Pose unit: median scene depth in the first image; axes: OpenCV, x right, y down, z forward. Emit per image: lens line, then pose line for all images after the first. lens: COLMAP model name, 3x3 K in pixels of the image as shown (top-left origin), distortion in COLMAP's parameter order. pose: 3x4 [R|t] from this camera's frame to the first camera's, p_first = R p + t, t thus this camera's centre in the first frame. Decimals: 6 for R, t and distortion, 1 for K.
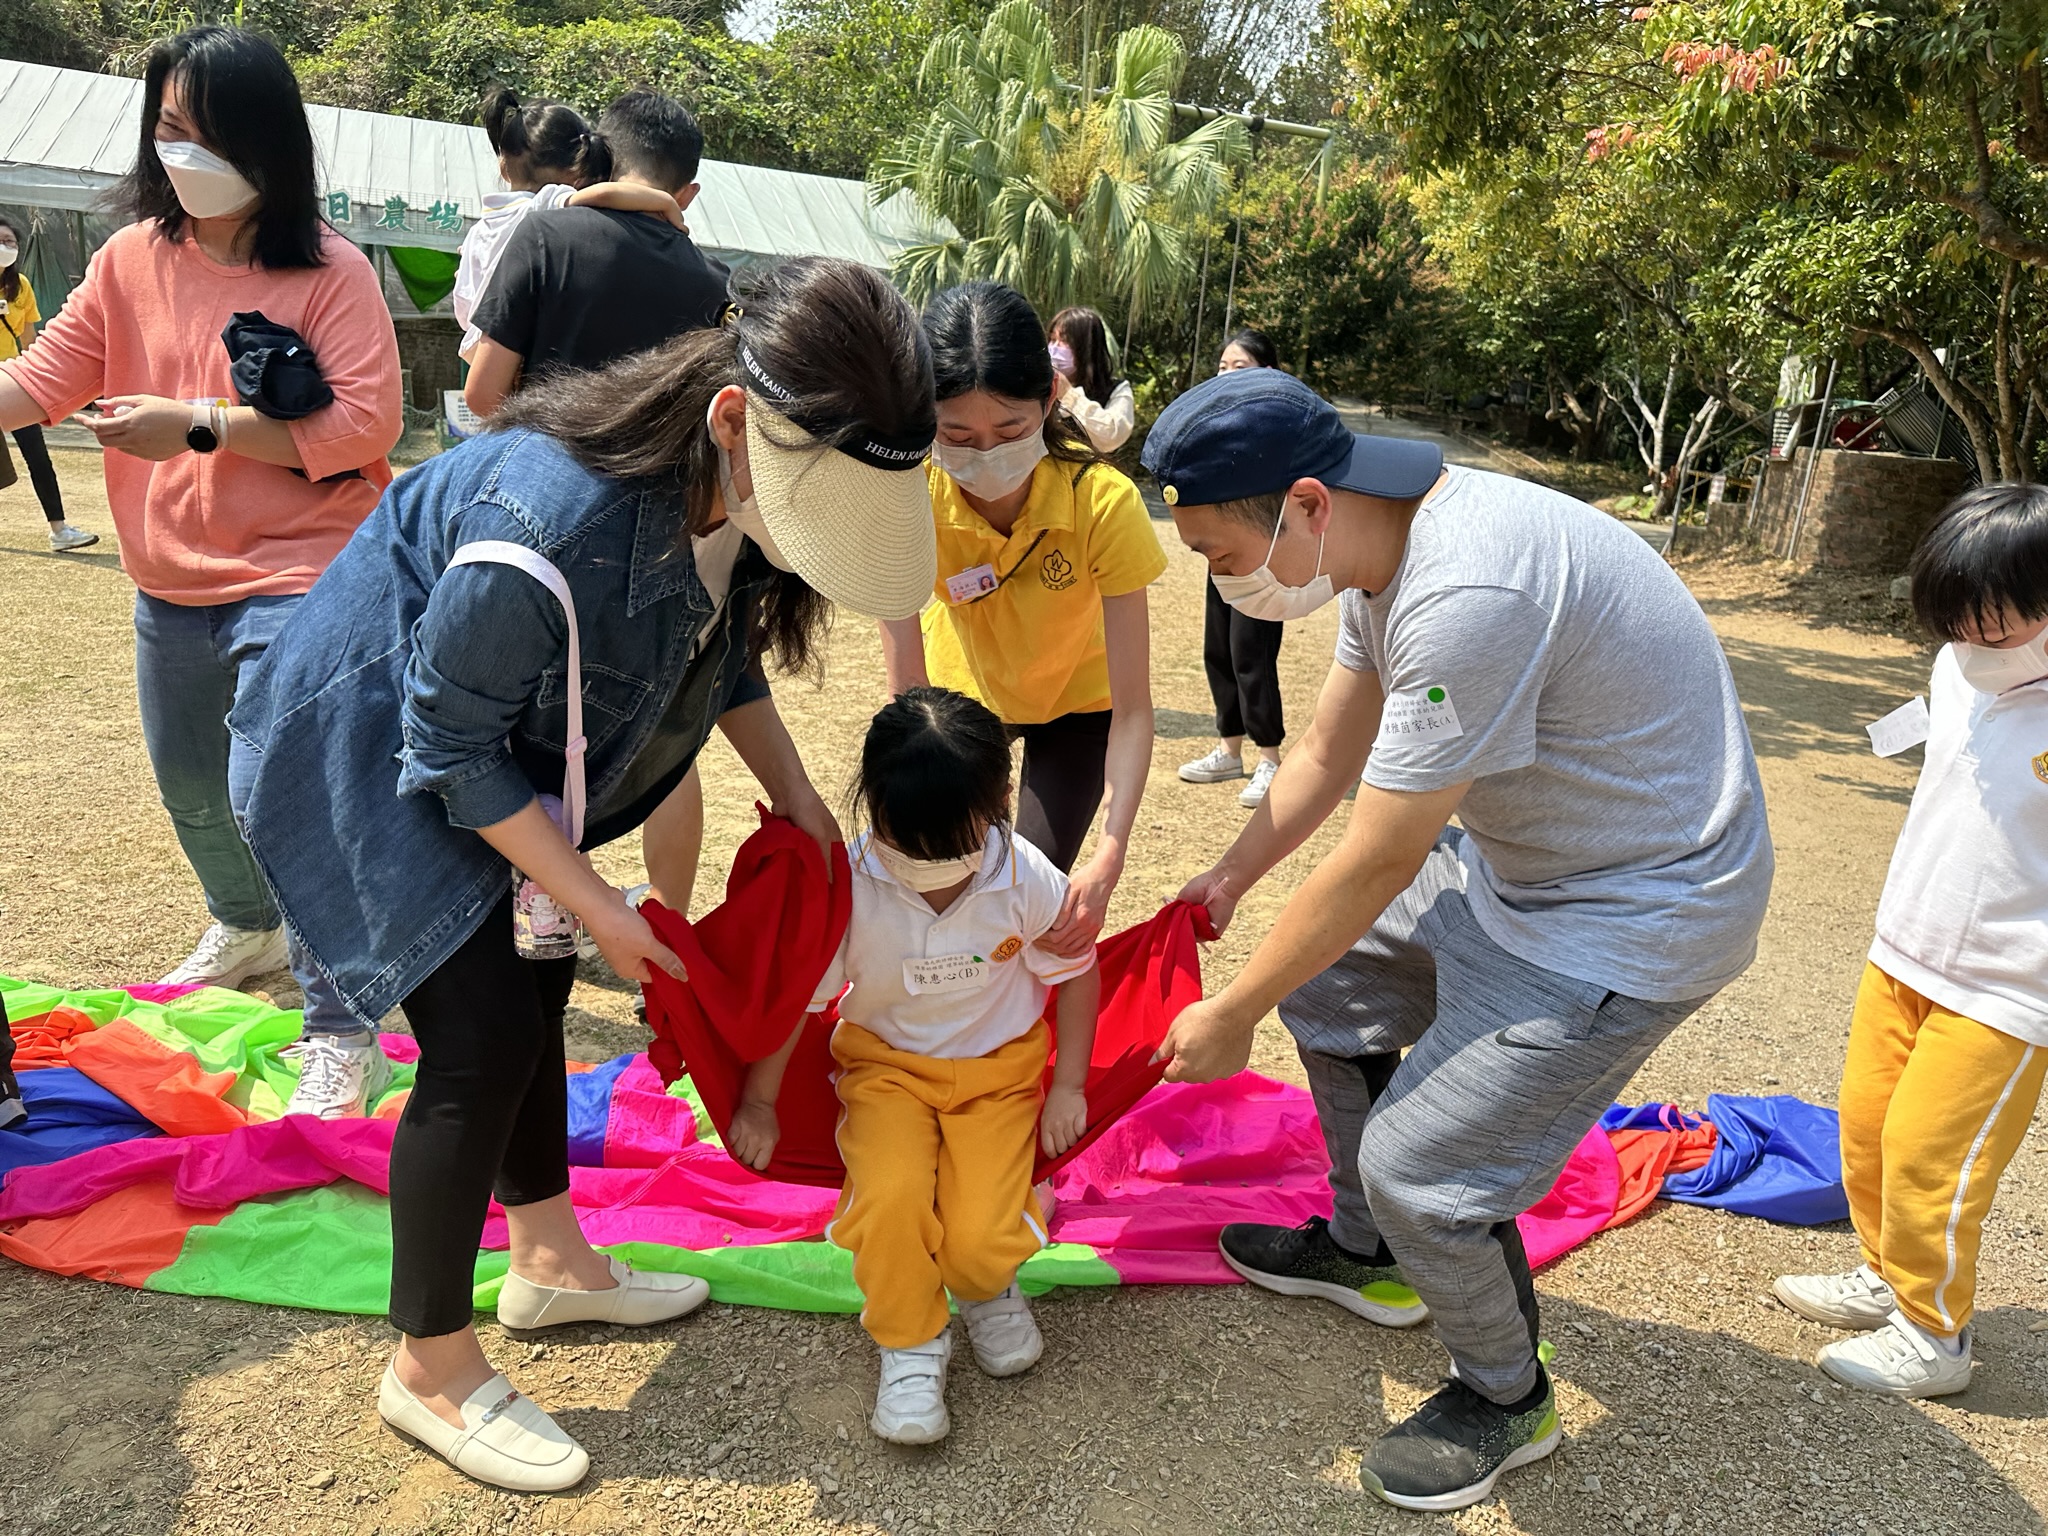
lens RADIAL K [[1432.1, 0, 1023.0], [0, 1432.1, 769.3], [0, 0, 1]] dist [-0.001592, -0.001227]
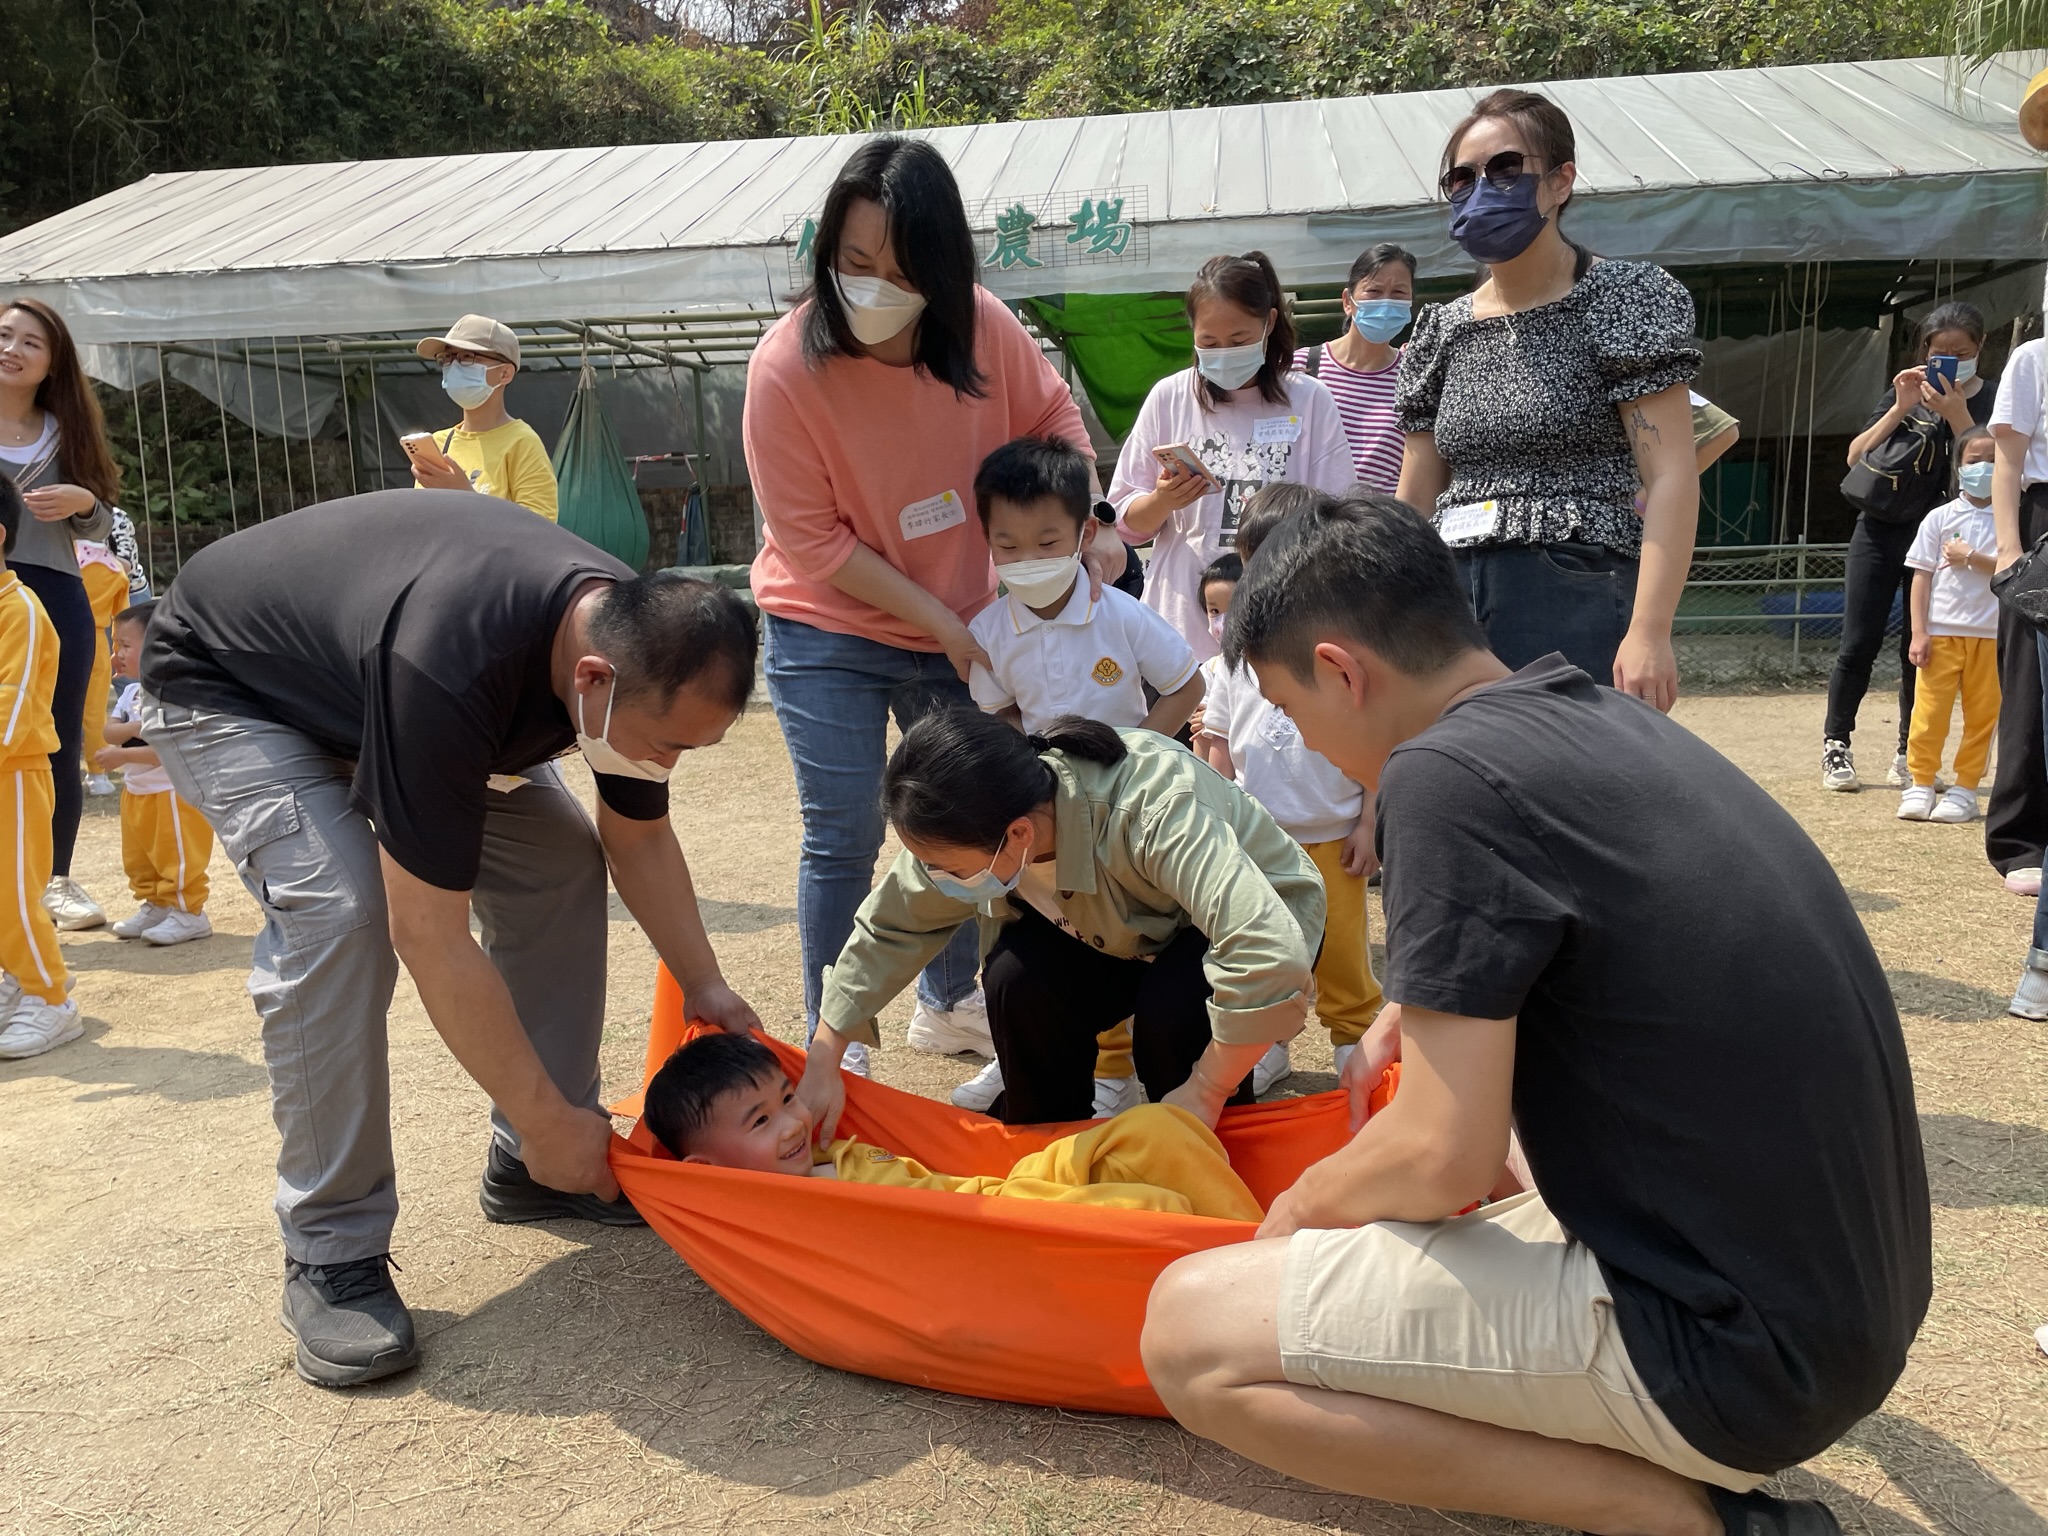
lens RADIAL K [[1546.9, 0, 1024.2], [0, 1546.9, 769.1], [0, 0, 1]] dist [0.000577, -0.000018]
pose [[0.865551, -0.028636, -0.500001, -0.109228], [-0.026842, 0.994277, -0.103410, -0.094422], [0.500100, 0.102928, 0.859829, 0.379626]]
